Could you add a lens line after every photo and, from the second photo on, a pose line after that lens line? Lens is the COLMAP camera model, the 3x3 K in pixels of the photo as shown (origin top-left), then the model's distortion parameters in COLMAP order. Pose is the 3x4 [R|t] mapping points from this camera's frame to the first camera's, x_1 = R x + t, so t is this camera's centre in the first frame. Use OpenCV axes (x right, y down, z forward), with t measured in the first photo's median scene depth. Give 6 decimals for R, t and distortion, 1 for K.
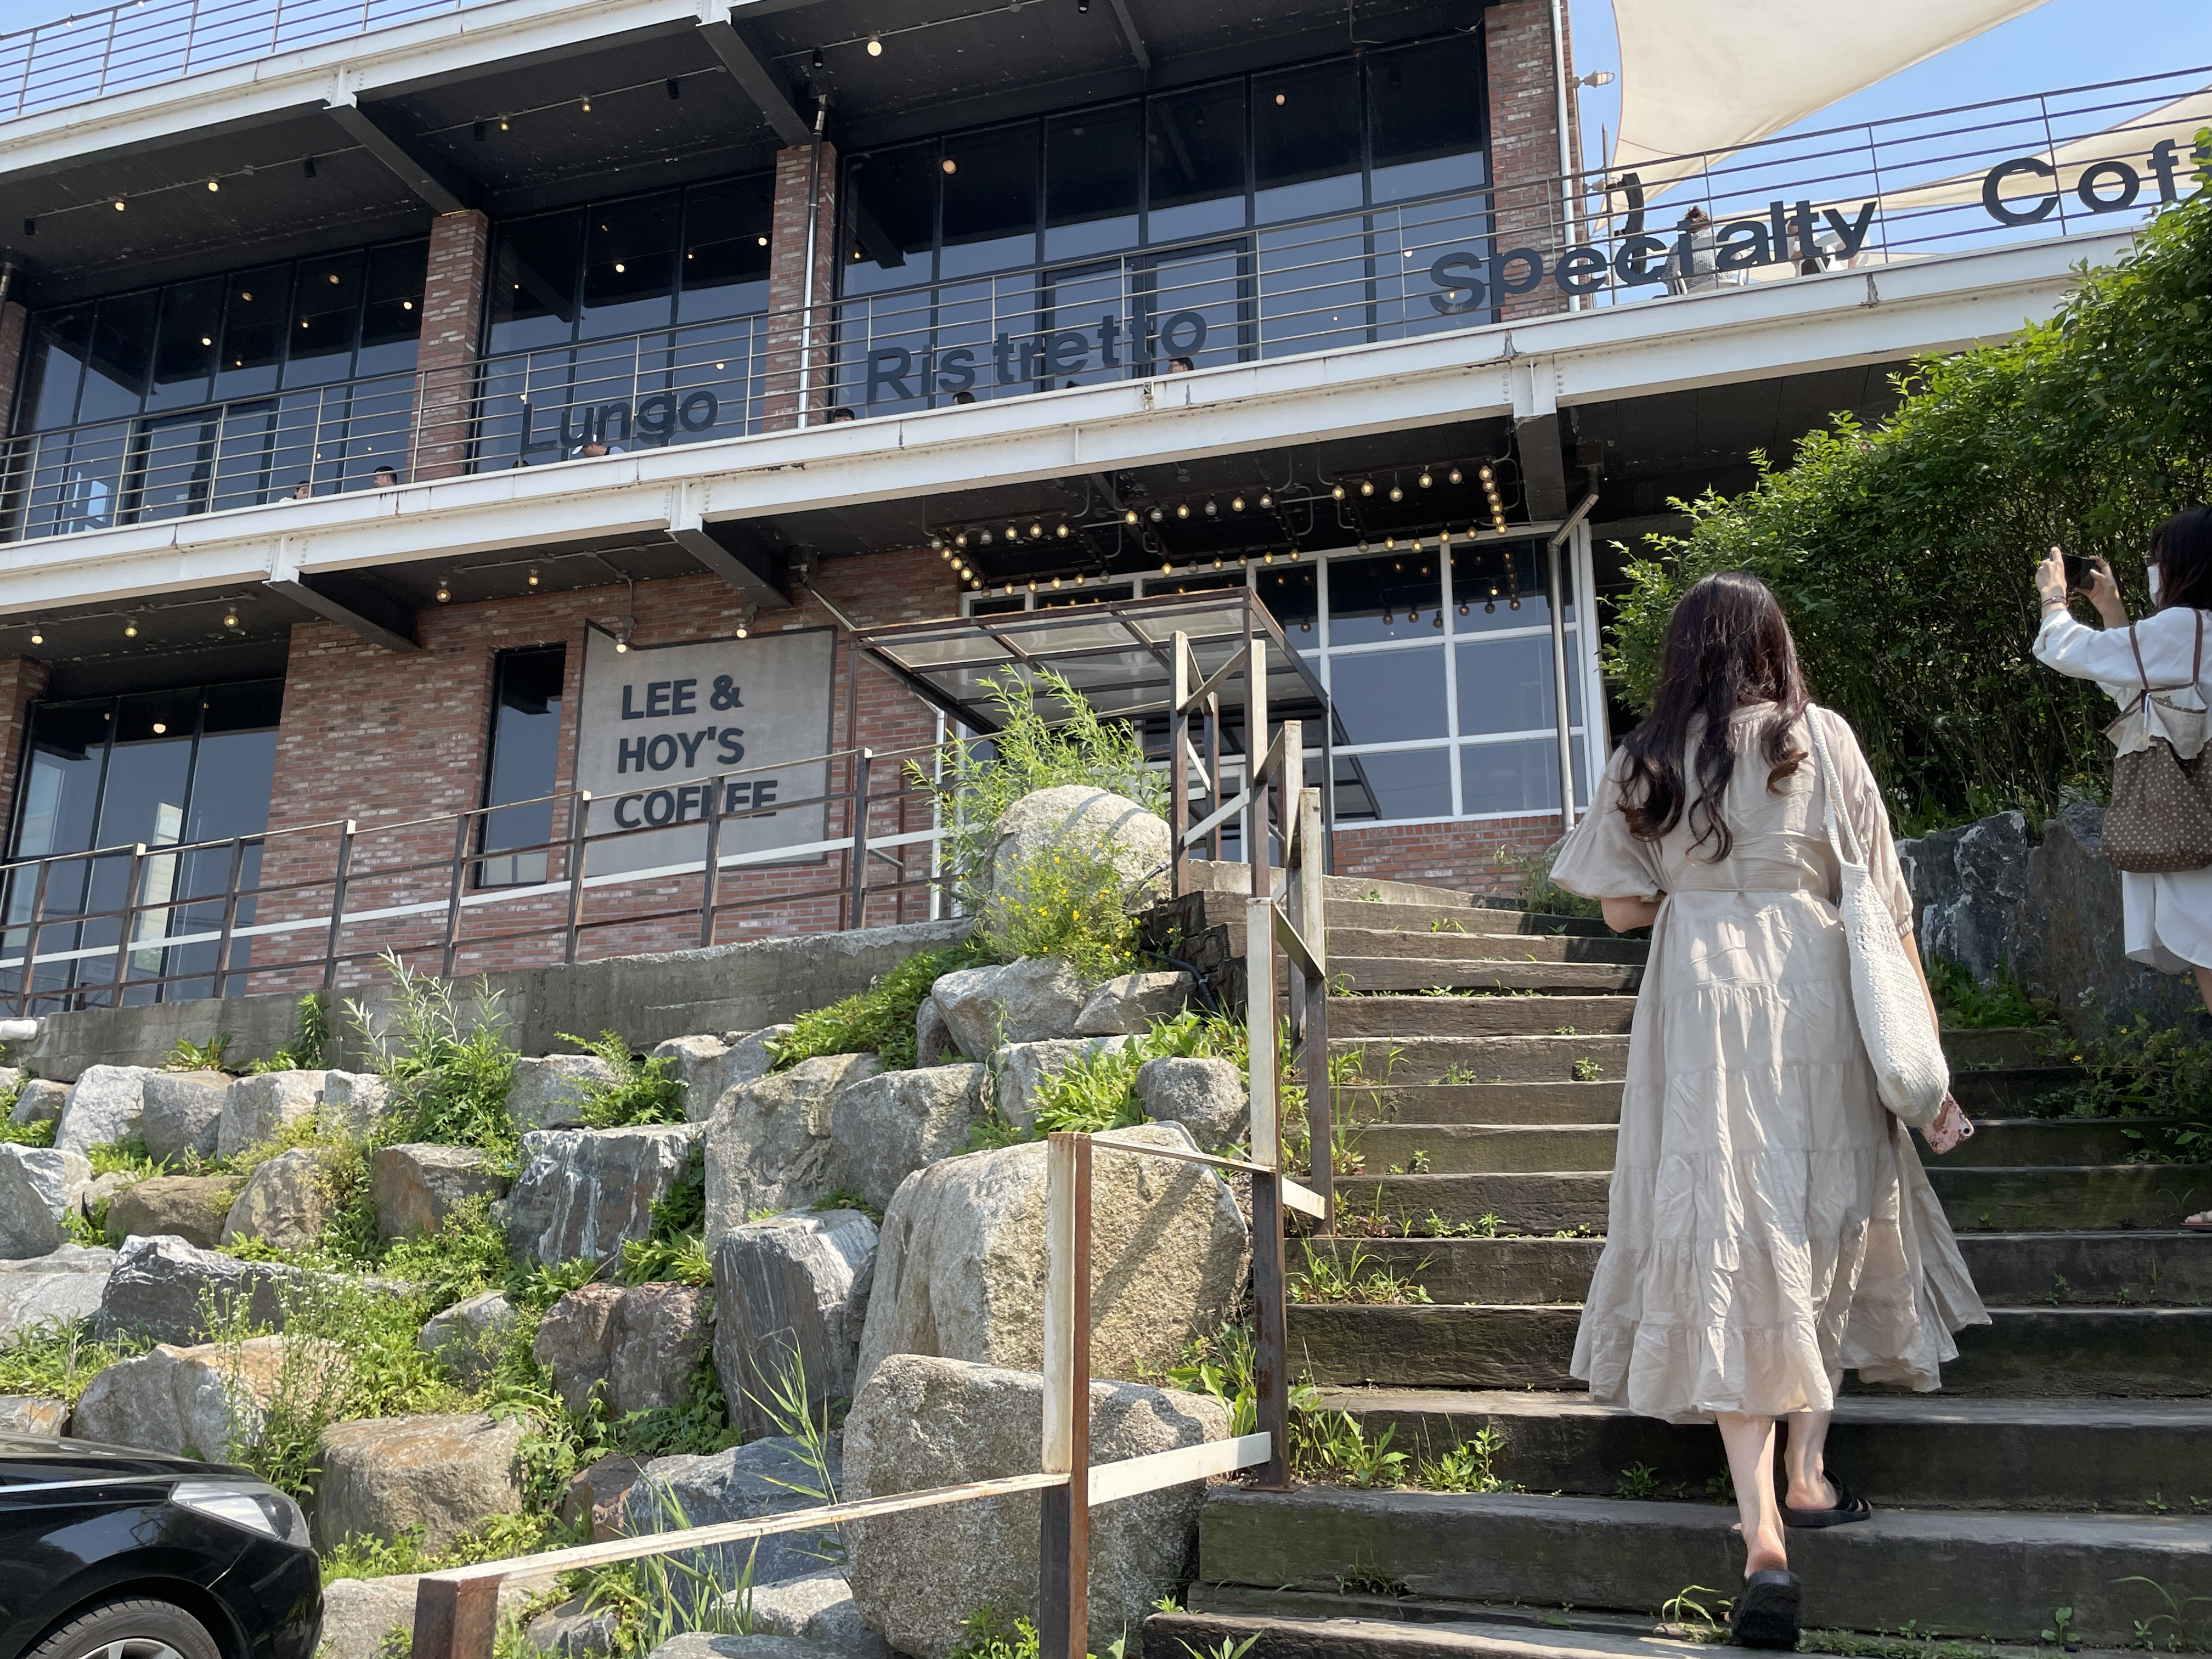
lens RADIAL K [[1794.6, 0, 1073.4], [0, 1794.6, 821.2], [0, 0, 1]] dist [0.100415, -0.133680]
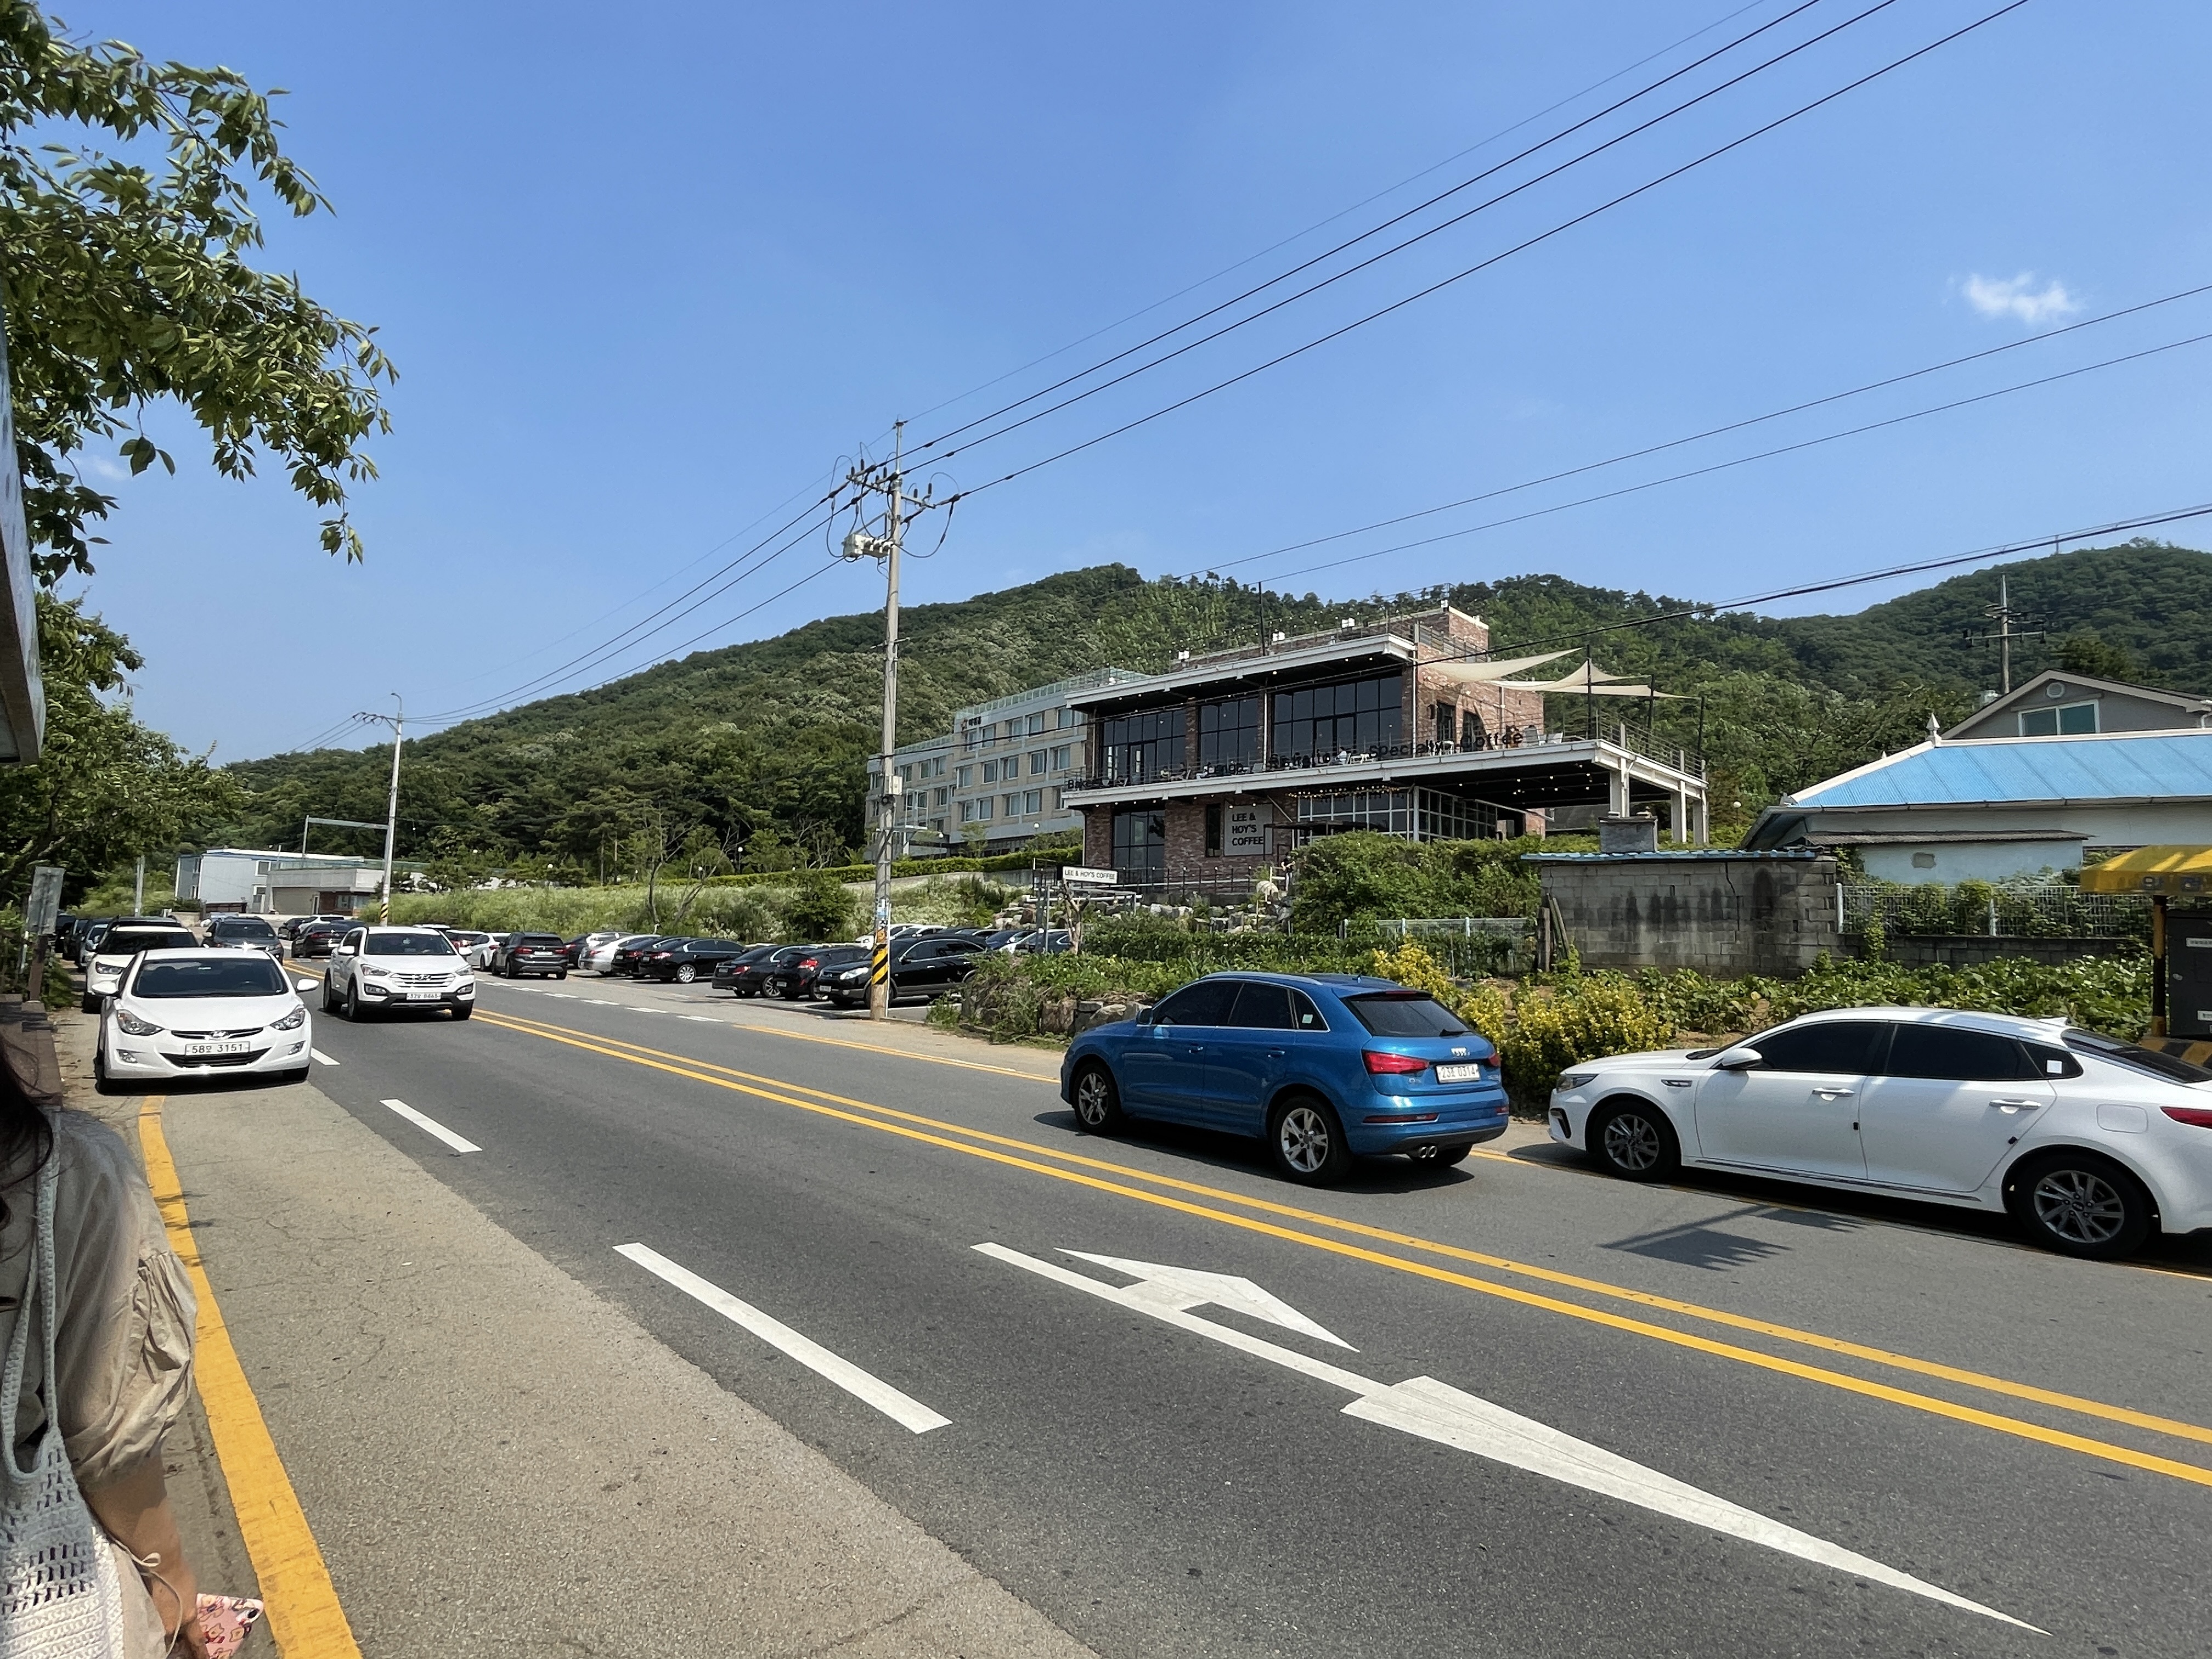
lens RADIAL K [[1144.1, 0, 1101.4], [0, 1144.1, 832.8], [0, 0, 1]] dist [-0.000550, 0.000049]
pose [[0.906604, -0.026015, -0.421180, 0.826795], [0.090079, 0.987023, 0.132933, -0.540226], [0.412256, -0.158457, 0.897183, -2.165438]]
